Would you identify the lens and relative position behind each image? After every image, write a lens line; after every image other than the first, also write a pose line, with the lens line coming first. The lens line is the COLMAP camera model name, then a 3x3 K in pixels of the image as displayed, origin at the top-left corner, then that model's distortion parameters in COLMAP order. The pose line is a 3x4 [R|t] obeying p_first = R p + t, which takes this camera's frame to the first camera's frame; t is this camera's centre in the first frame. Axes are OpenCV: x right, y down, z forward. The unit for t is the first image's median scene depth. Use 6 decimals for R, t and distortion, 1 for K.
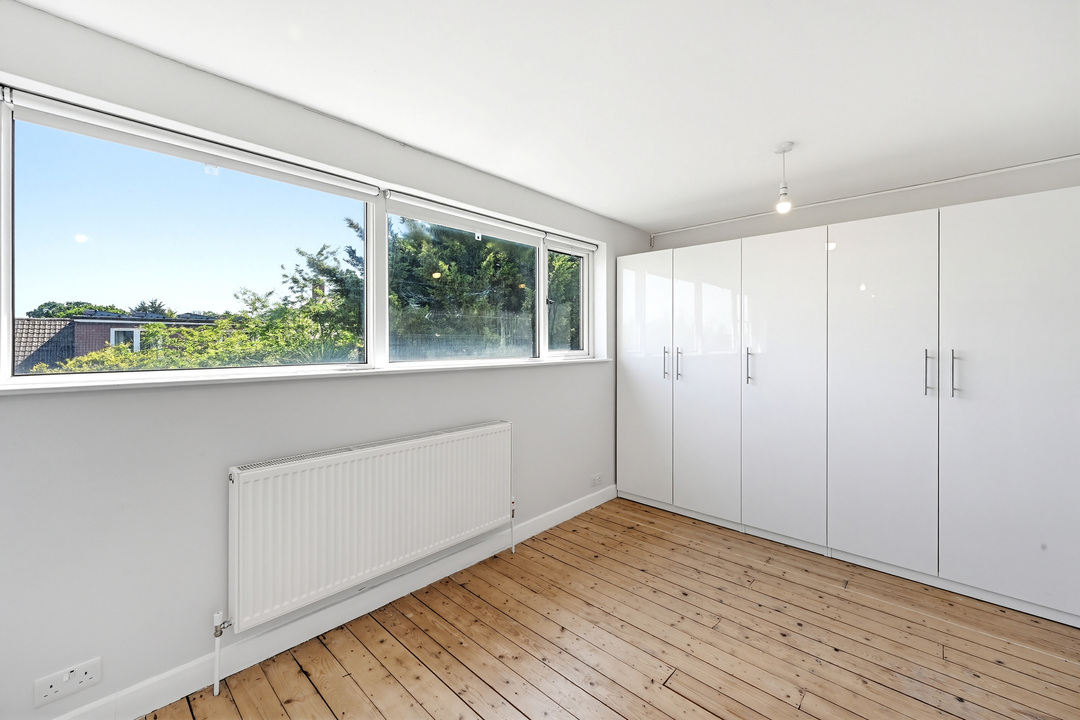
lens RADIAL K [[443.5, 0, 541.6], [0, 443.5, 346.8], [0, 0, 1]] dist [0.000181, 0.000336]
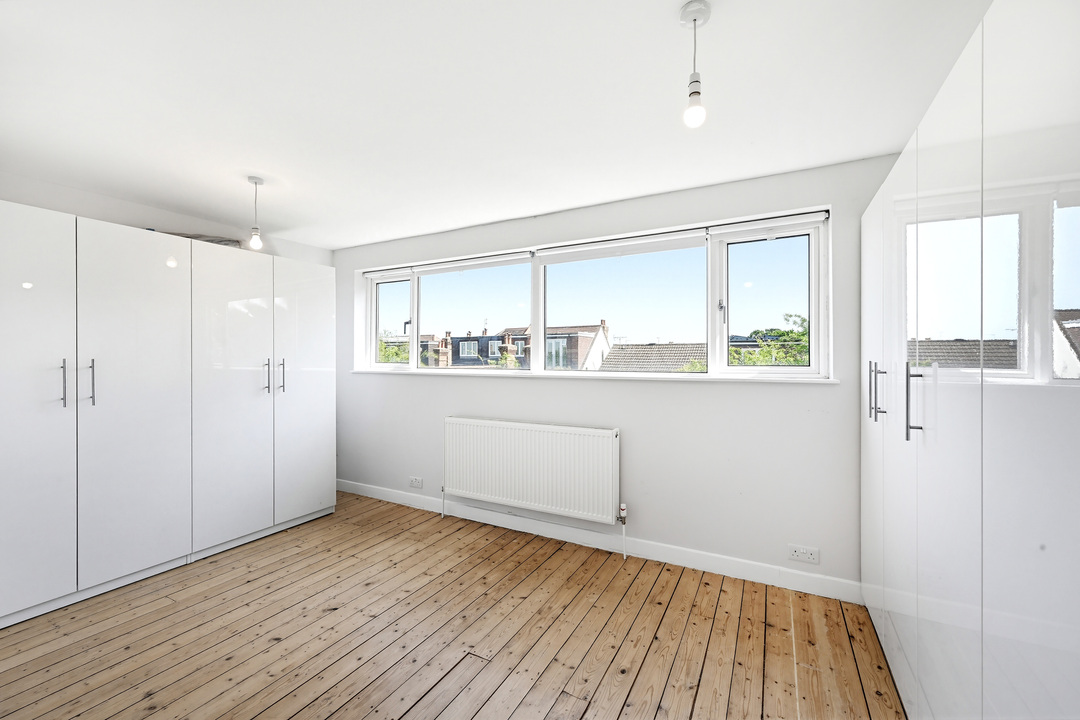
lens RADIAL K [[443.5, 0, 543.7], [0, 443.5, 358.8], [0, 0, 1]] dist [0.000181, 0.000336]
pose [[0.248816, -0.000137, -0.968551, 0.986058], [-0.013145, 0.999907, -0.003519, 0.005850], [0.968462, 0.013607, 0.248791, 0.617426]]
